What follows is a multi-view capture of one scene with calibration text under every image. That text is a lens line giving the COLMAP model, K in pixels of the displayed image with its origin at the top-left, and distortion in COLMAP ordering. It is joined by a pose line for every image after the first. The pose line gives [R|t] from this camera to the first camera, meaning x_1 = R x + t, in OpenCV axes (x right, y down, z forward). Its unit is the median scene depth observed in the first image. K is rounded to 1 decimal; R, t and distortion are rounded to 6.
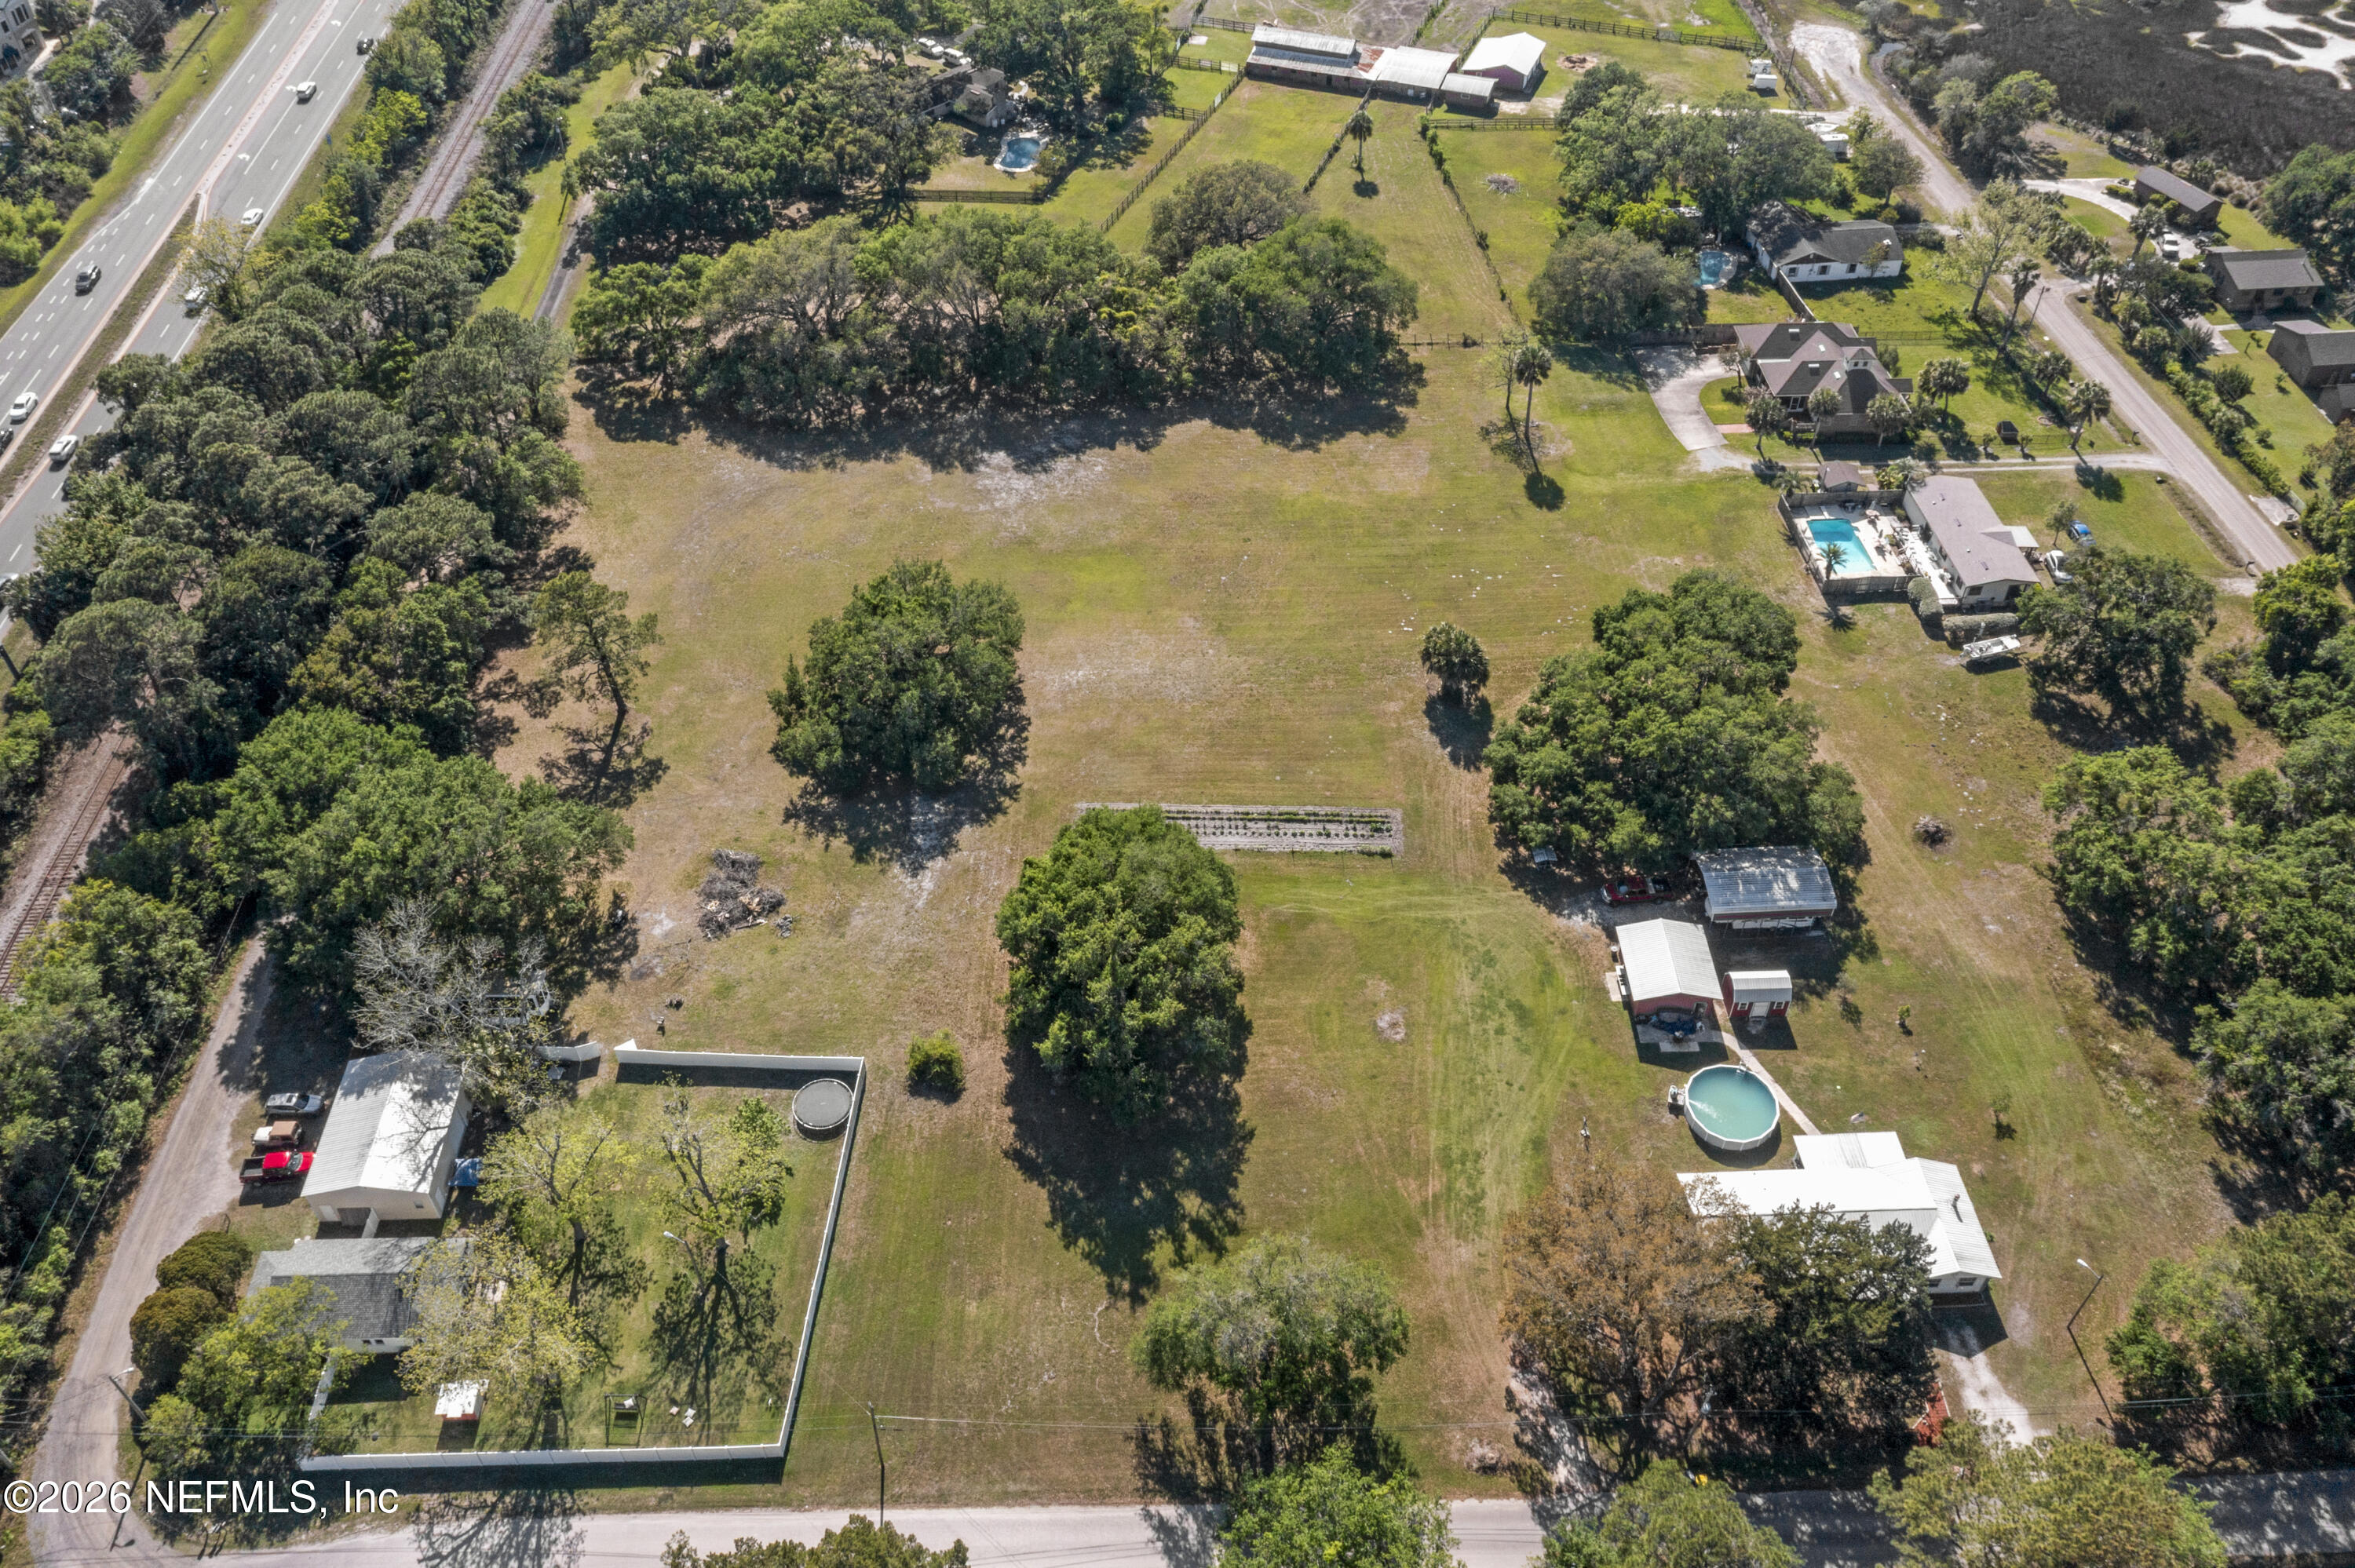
lens RADIAL K [[1890.5, 0, 1171.9], [0, 1890.5, 773.3], [0, 0, 1]] dist [-0.017159, 0.004634]
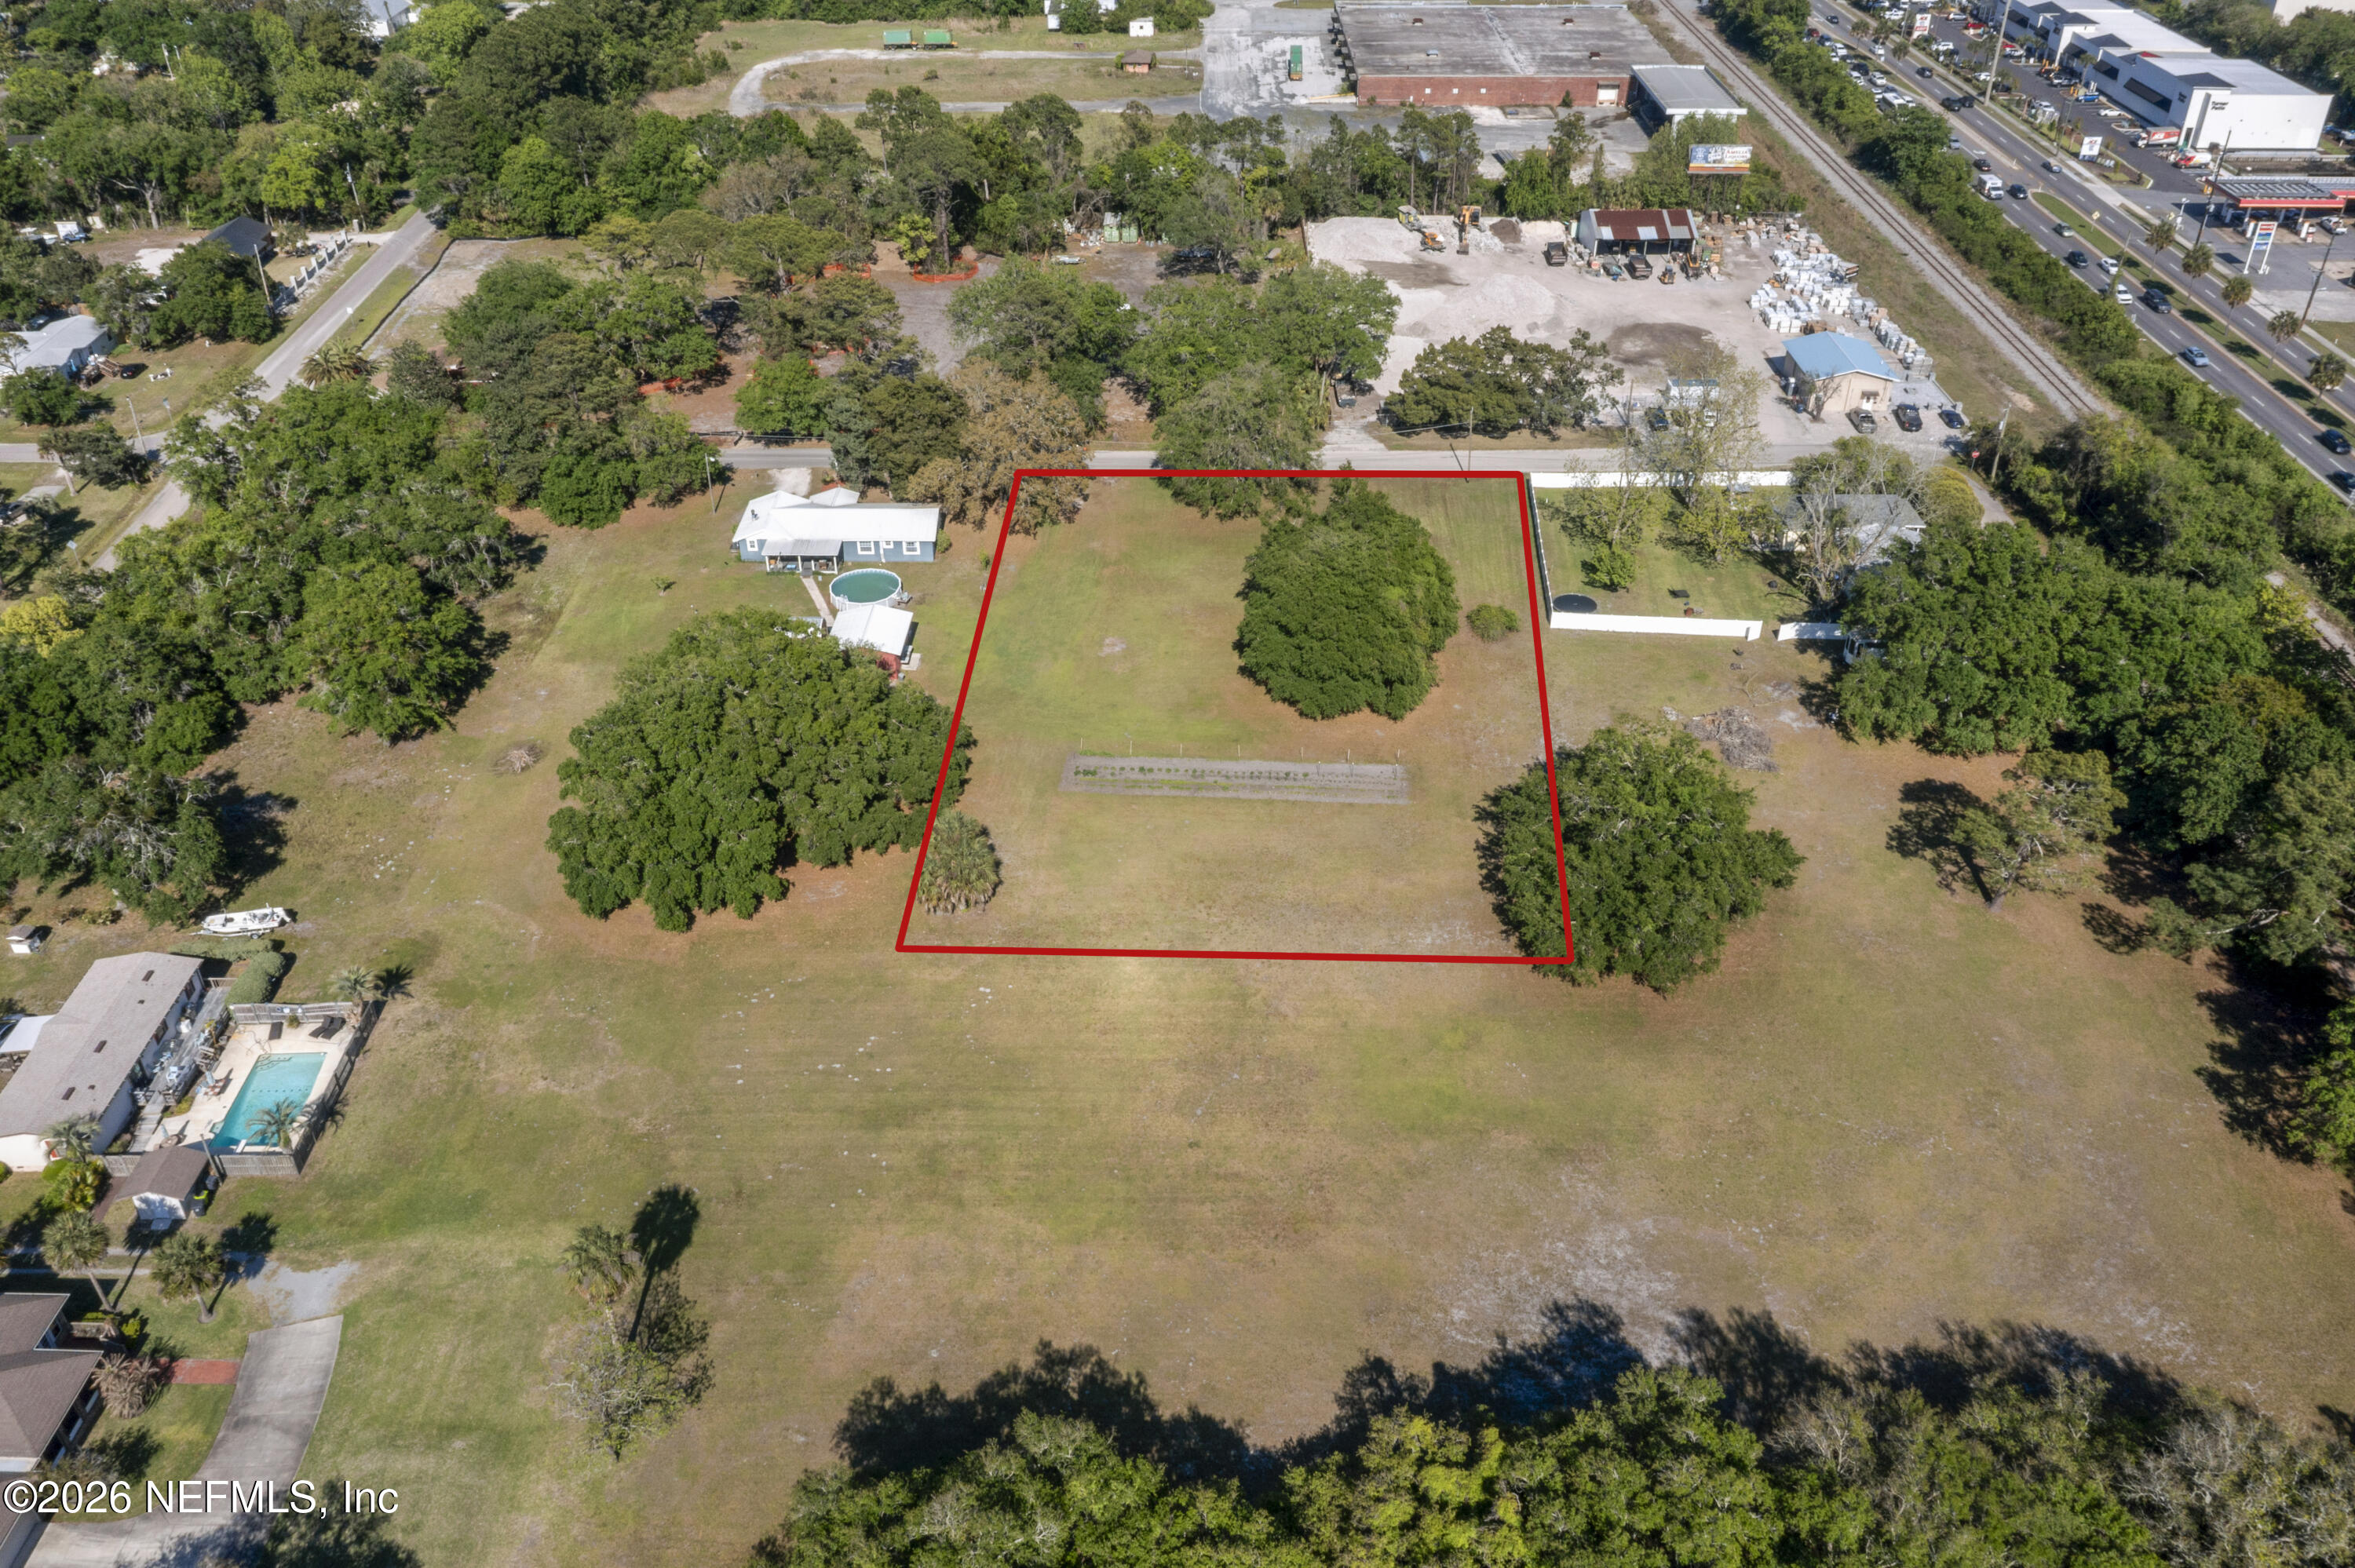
lens RADIAL K [[1861.2, 0, 1171.3], [0, 1861.2, 778.3], [0, 0, 1]] dist [-0.014163, -0.002973]
pose [[-0.999088, -0.013855, 0.040380, 0.027986], [0.036102, 0.230616, 0.972375, -0.863387], [-0.022784, 0.972946, -0.229906, 1.187210]]
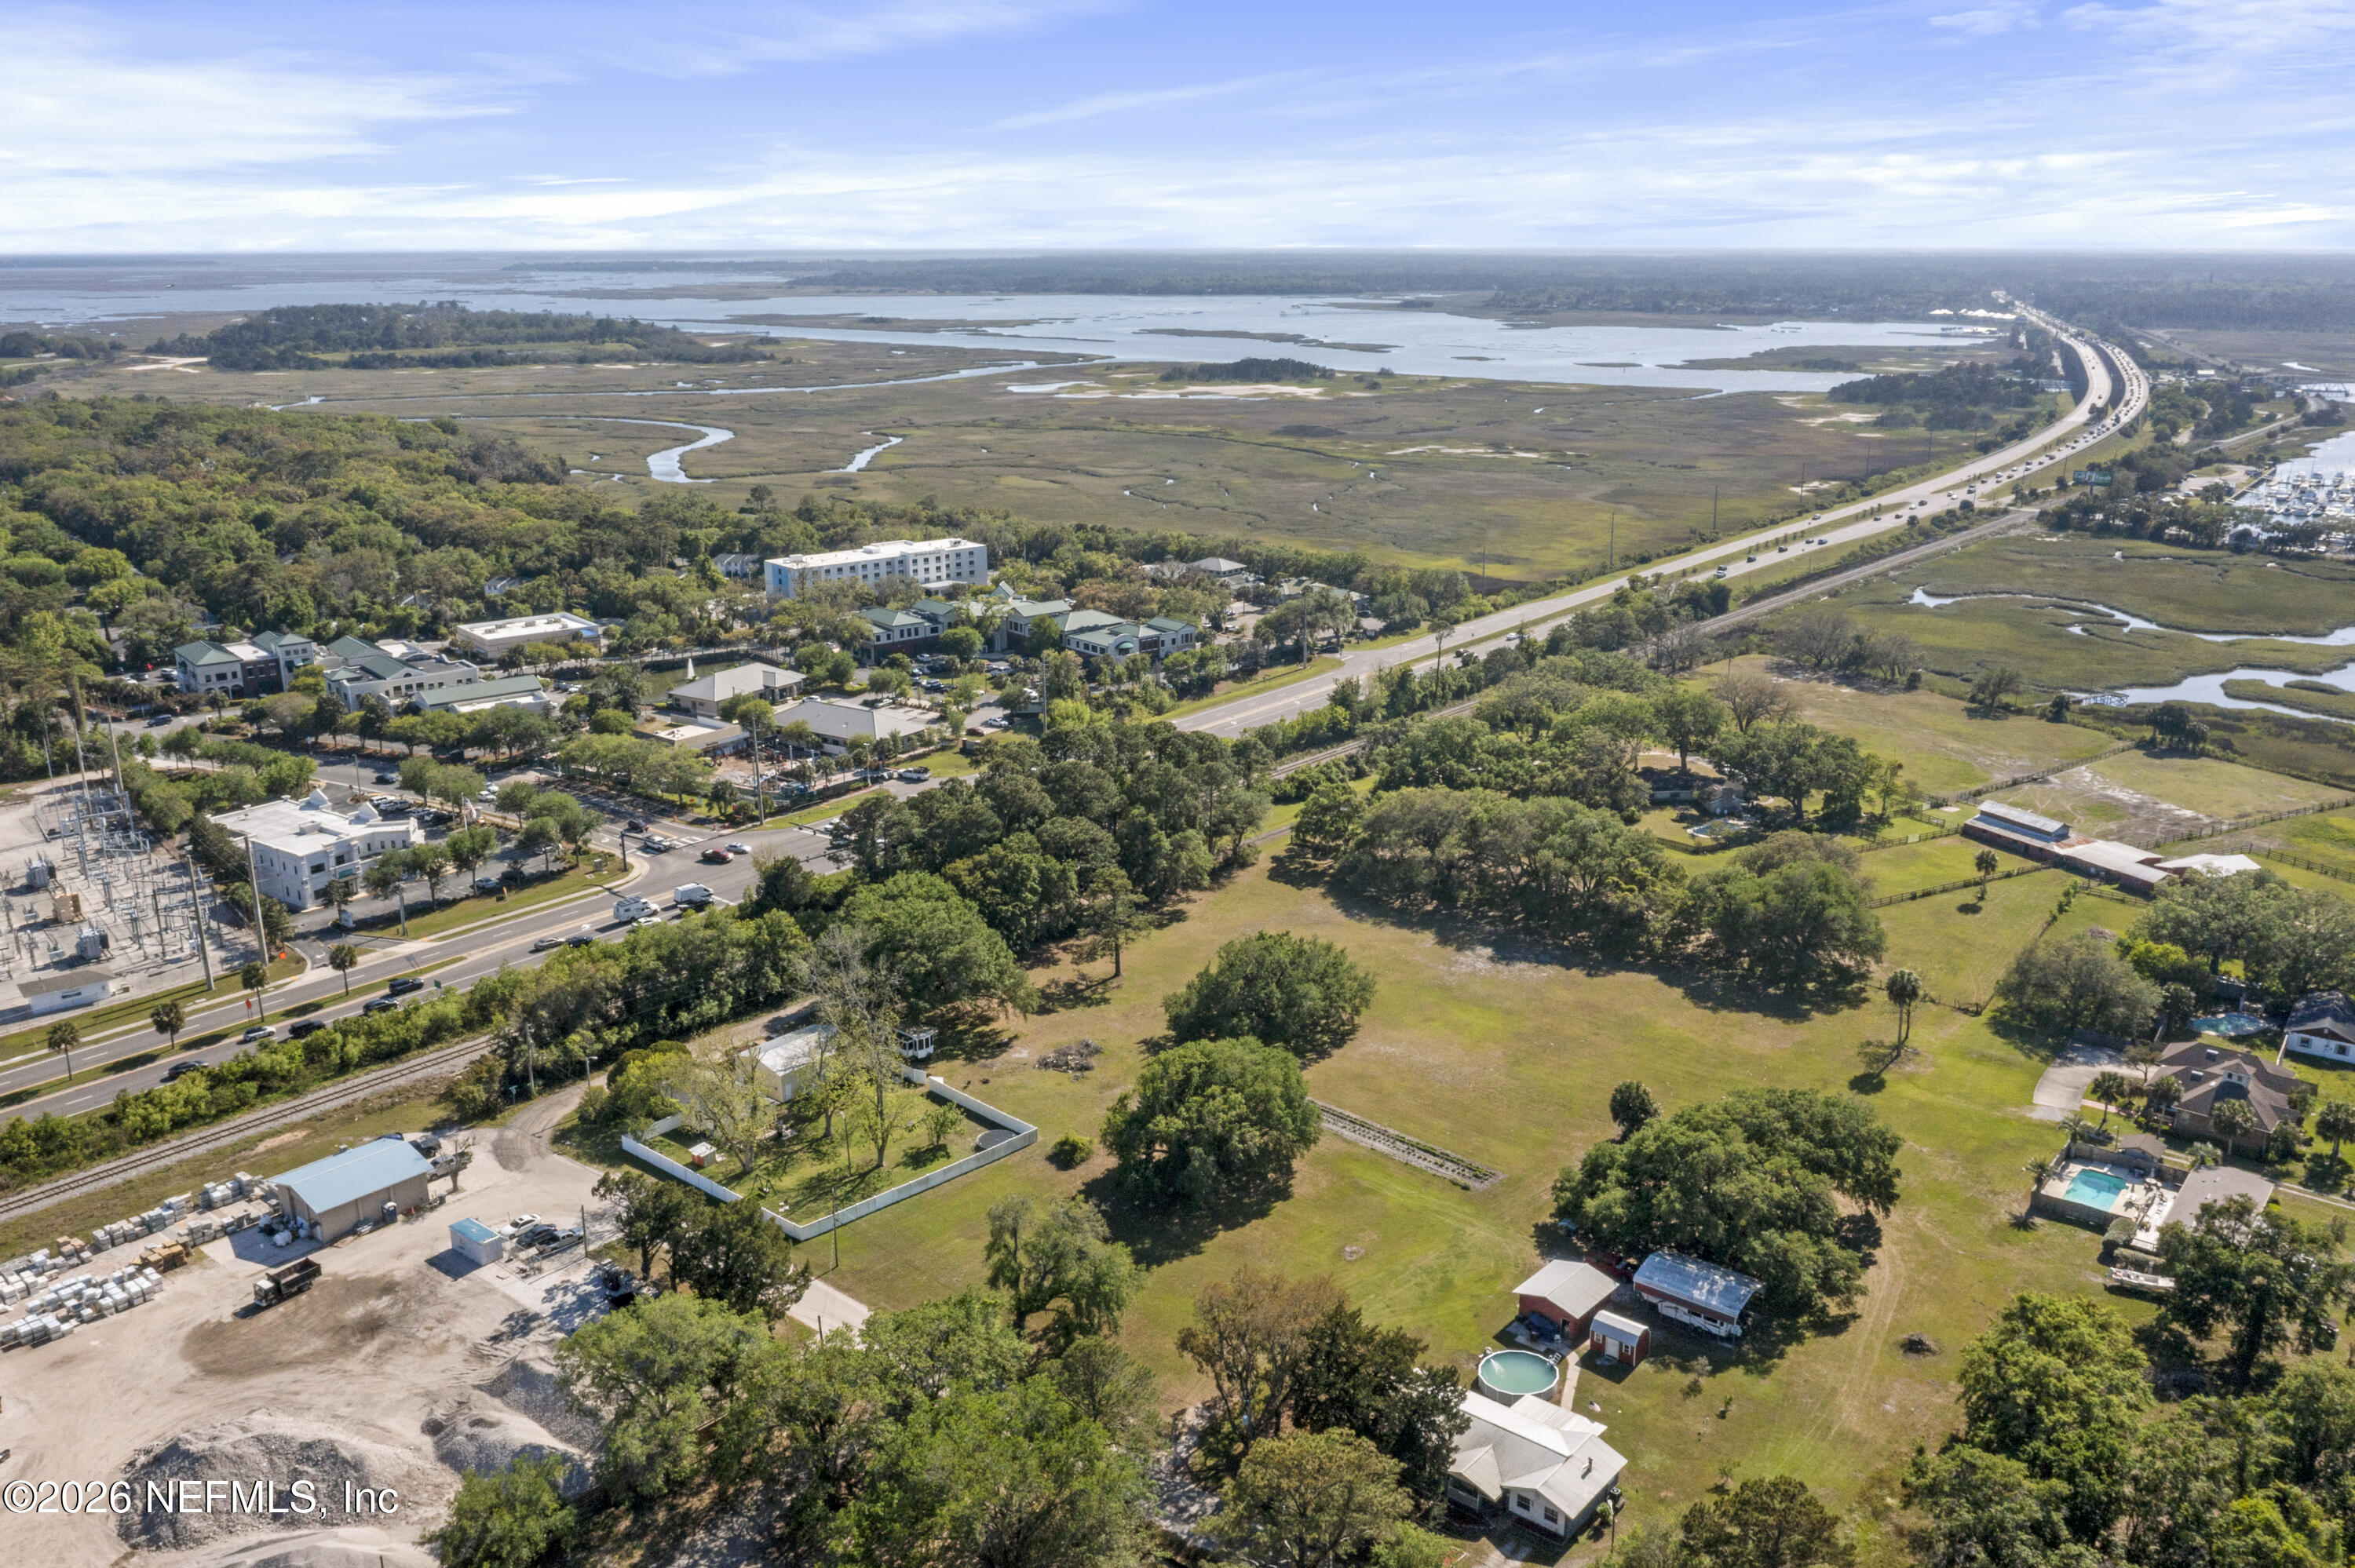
lens RADIAL K [[1894.3, 0, 1173.4], [0, 1894.3, 781.3], [0, 0, 1]] dist [-0.014504, 0.004832]
pose [[0.742427, 0.189001, -0.642714, 0.694217], [-0.459661, 0.841637, -0.283476, 0.249866], [0.487355, 0.505890, 0.711731, -0.115022]]
